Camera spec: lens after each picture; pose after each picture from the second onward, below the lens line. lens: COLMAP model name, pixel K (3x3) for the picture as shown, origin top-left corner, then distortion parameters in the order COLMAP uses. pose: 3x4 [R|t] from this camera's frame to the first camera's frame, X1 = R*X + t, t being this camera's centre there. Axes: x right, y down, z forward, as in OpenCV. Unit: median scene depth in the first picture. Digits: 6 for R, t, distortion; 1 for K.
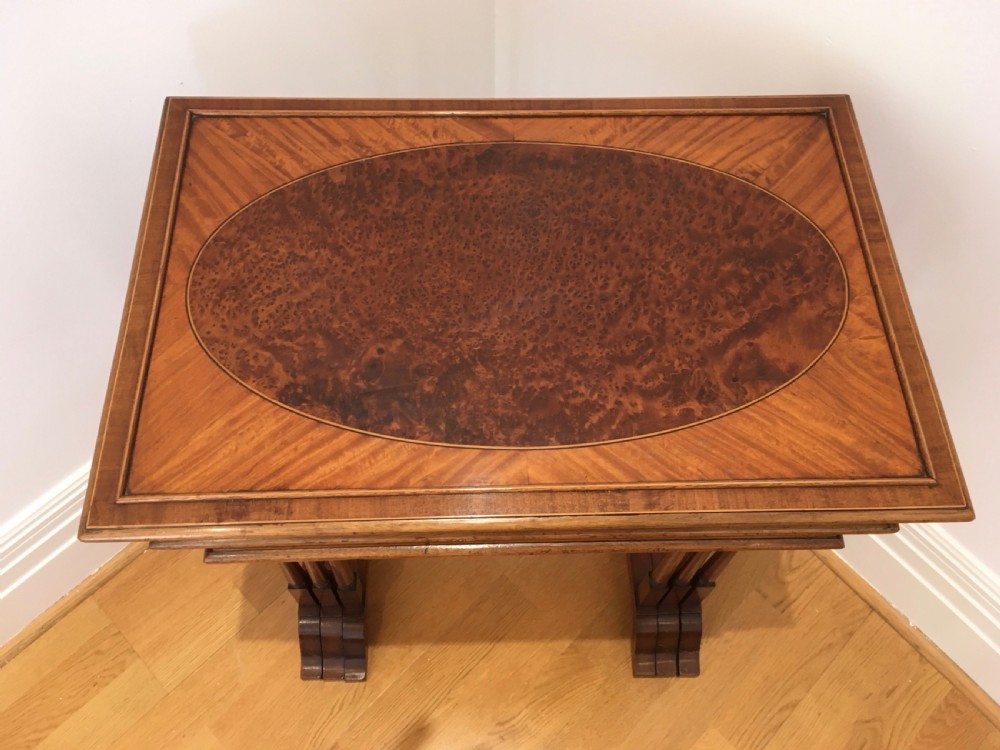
lens RADIAL K [[876.1, 0, 488.3], [0, 876.1, 369.3], [0, 0, 1]] dist [0.078819, -0.106694]
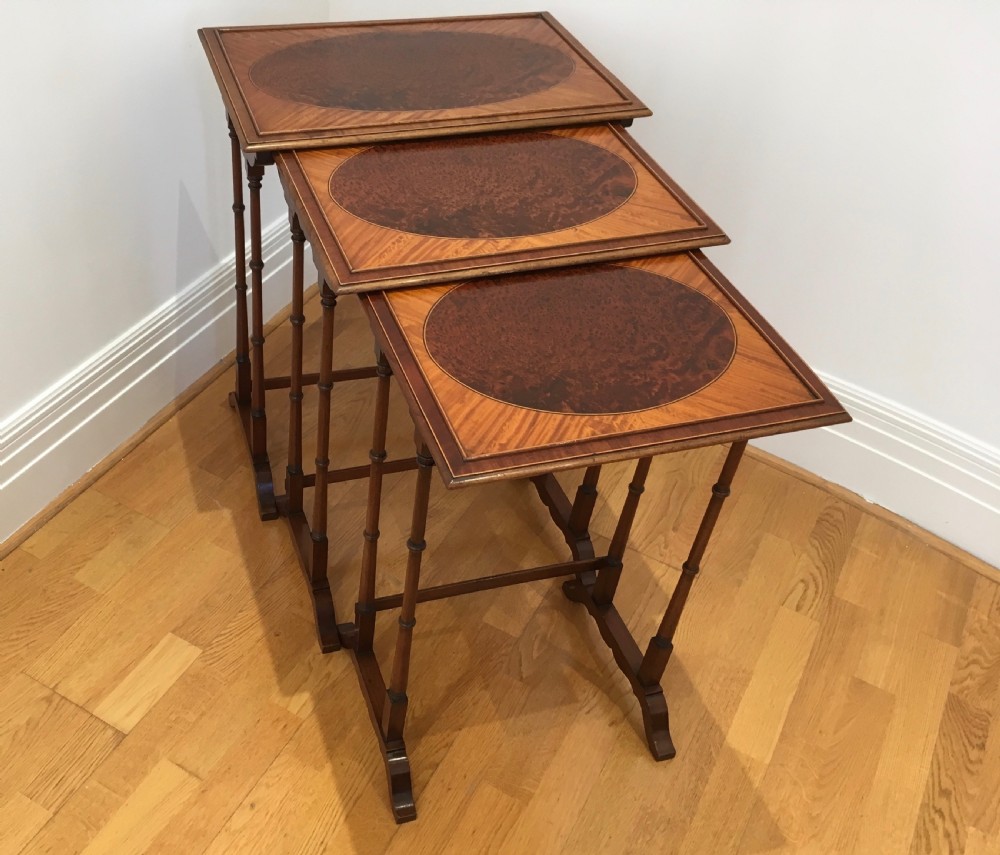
lens RADIAL K [[1103.5, 0, 381.3], [0, 1103.5, 436.4], [0, 0, 1]] dist [0.037793, 0.000000]
pose [[0.966530, -0.150802, 0.207556, -0.637301], [0.207187, 0.935927, -0.284805, 1.274356], [-0.151308, 0.318275, 0.935845, -0.983565]]
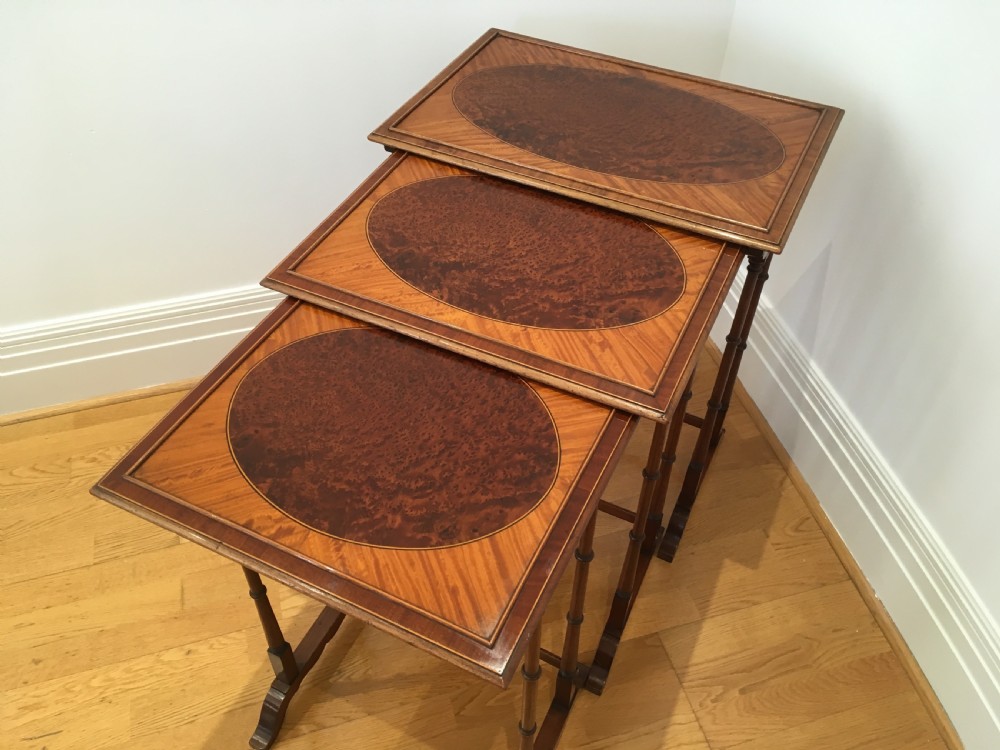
lens RADIAL K [[876.1, 0, 501.8], [0, 876.1, 354.0], [0, 0, 1]] dist [0.078819, -0.106694]
pose [[0.885179, 0.311117, -0.345924, 0.608528], [-0.395272, 0.895063, -0.206453, 0.794509], [0.245393, 0.319482, 0.915267, -0.617426]]
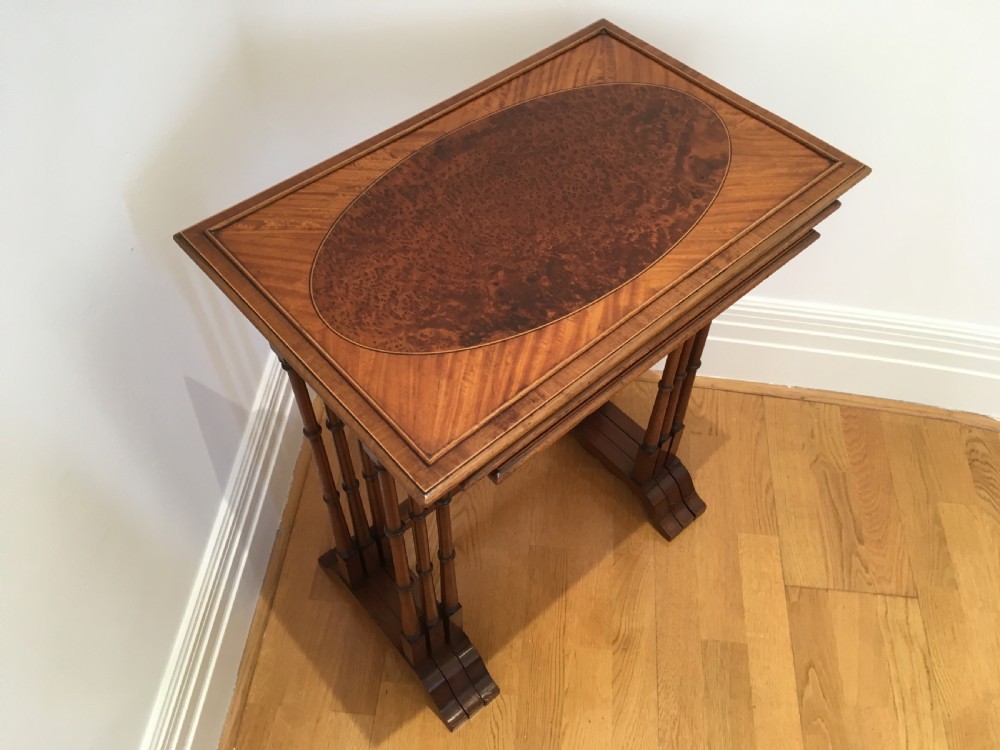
lens RADIAL K [[876.1, 0, 491.7], [0, 876.1, 367.2], [0, 0, 1]] dist [0.078819, -0.106694]
pose [[0.768850, -0.513299, 0.381306, -0.601339], [0.566365, 0.823475, -0.033465, 0.104503], [-0.296818, 0.241688, 0.923843, -0.127939]]
